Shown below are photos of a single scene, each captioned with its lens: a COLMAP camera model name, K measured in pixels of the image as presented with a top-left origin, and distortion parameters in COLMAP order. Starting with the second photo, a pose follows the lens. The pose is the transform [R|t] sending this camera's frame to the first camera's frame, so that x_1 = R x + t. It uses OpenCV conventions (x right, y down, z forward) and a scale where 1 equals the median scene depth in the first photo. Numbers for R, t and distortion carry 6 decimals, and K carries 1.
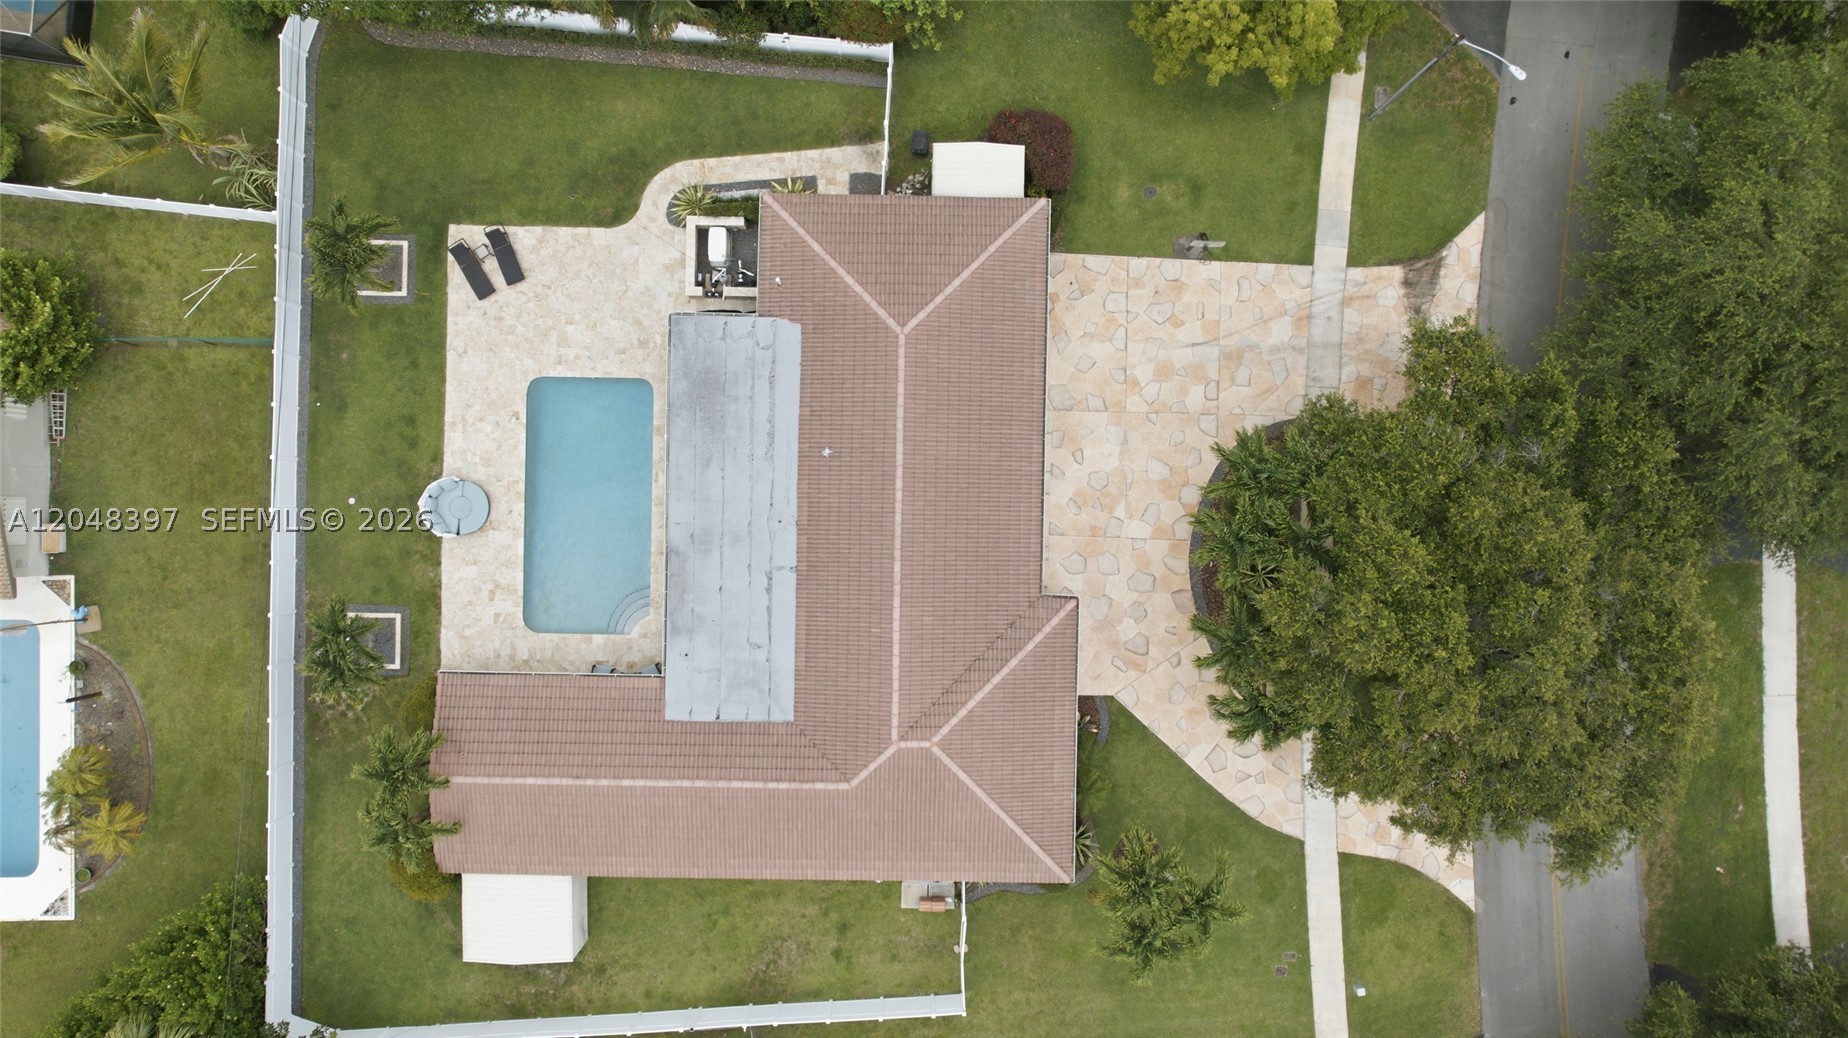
lens RADIAL K [[1258.0, 0, 924.0], [0, 1258.0, 519.0], [0, 0, 1]] dist [-0.010410, -0.003833]
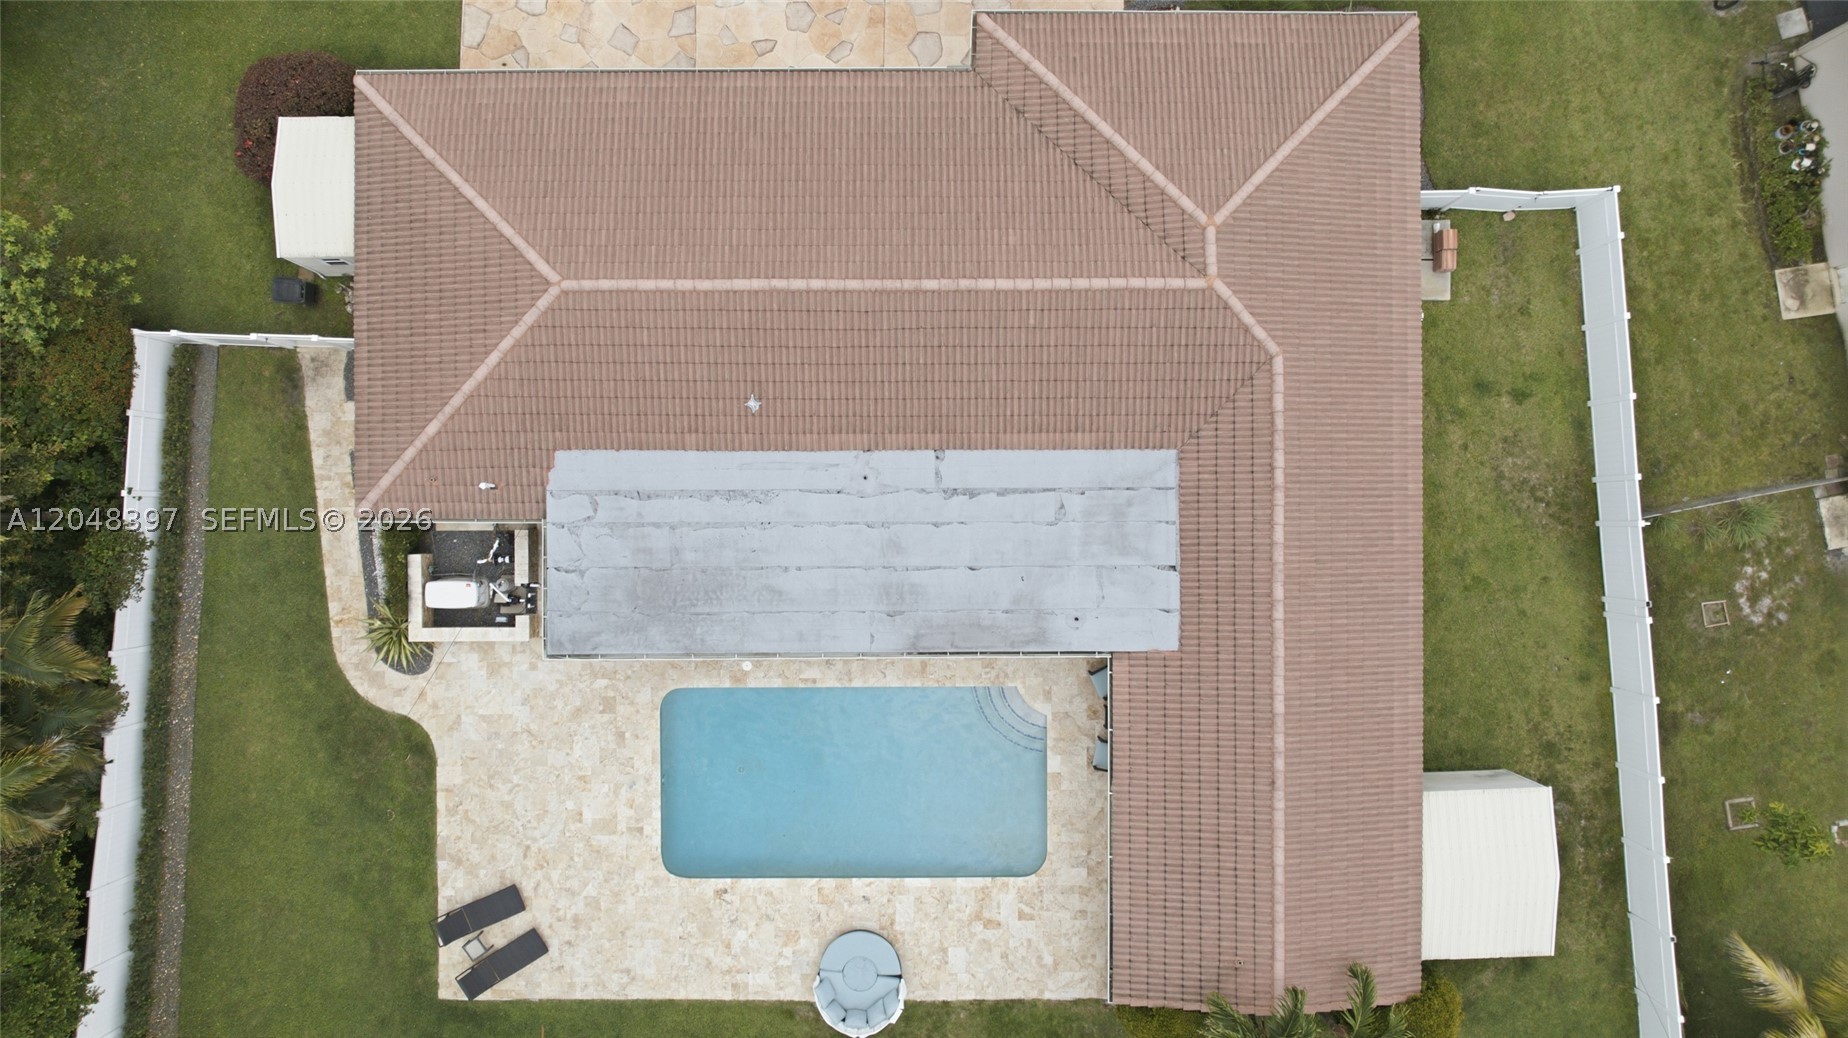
lens RADIAL K [[1258.0, 0, 924.0], [0, 1258.0, 519.0], [0, 0, 1]] dist [-0.010410, -0.003833]
pose [[-0.021504, -0.999654, -0.015126, -0.123041], [0.999769, -0.021492, -0.000984, 0.031220], [0.000659, -0.015144, 0.999885, 0.350160]]
